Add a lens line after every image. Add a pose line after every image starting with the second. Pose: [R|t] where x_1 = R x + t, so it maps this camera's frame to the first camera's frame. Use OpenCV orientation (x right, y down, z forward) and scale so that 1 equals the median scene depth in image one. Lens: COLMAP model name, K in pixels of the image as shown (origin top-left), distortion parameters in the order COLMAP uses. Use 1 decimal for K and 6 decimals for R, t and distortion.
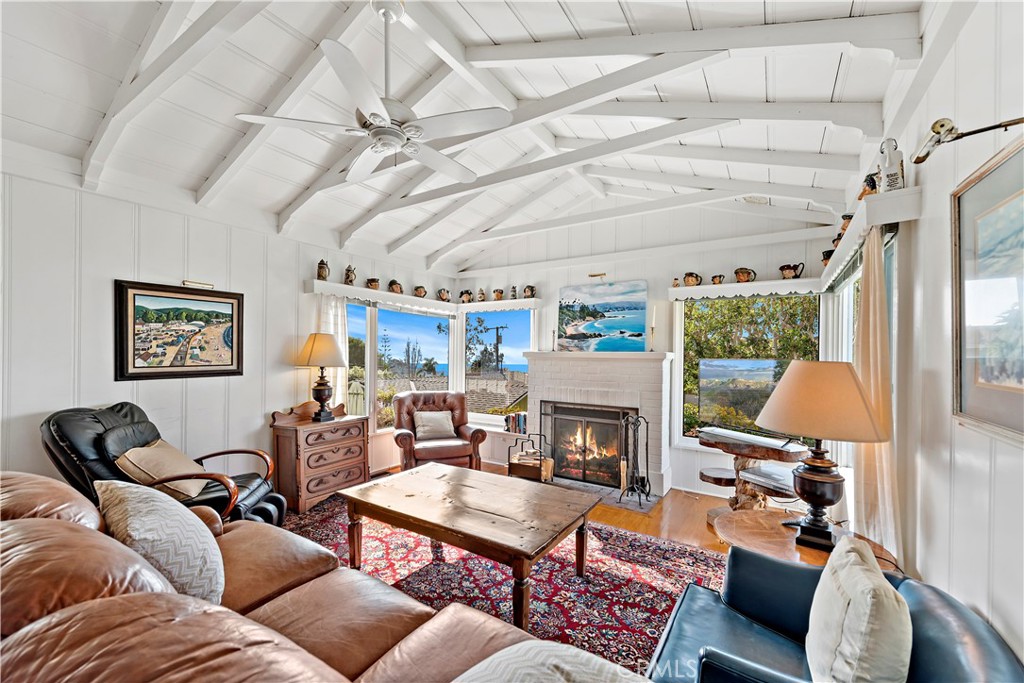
lens RADIAL K [[407.2, 0, 513.3], [0, 407.2, 354.6], [0, 0, 1]] dist [0.020372, -0.006235]
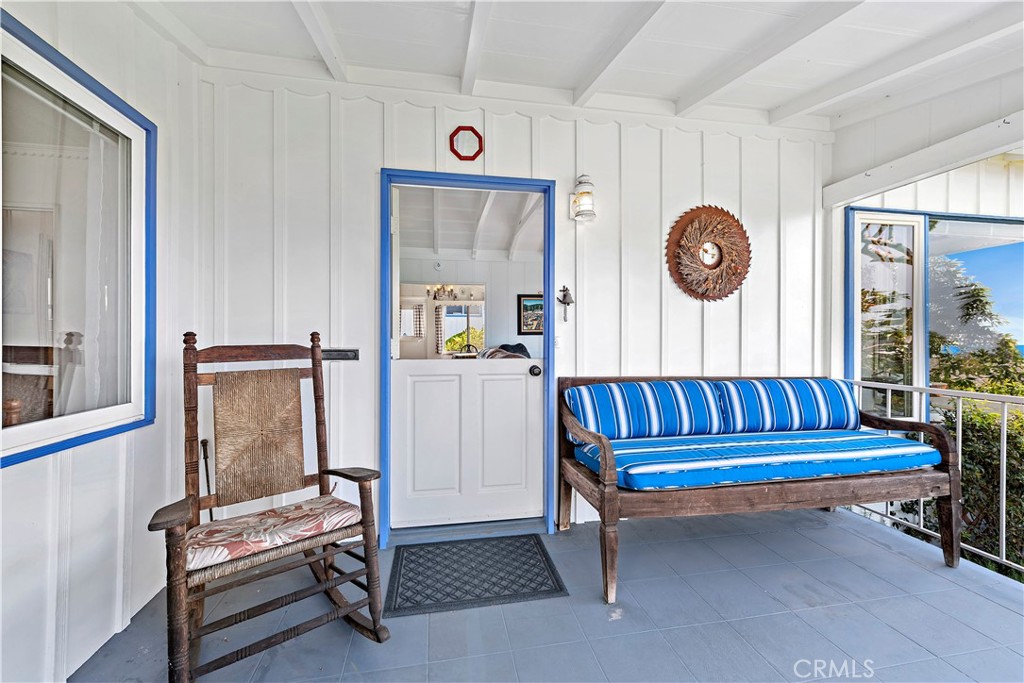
lens RADIAL K [[393.5, 0, 510.0], [0, 393.5, 346.6], [0, 0, 1]] dist [0.008922, -0.000407]
pose [[0.681274, 0.005639, -0.732007, 0.536189], [0.004325, 0.999922, 0.011727, 0.075900], [0.732015, -0.011155, 0.681197, -0.472166]]
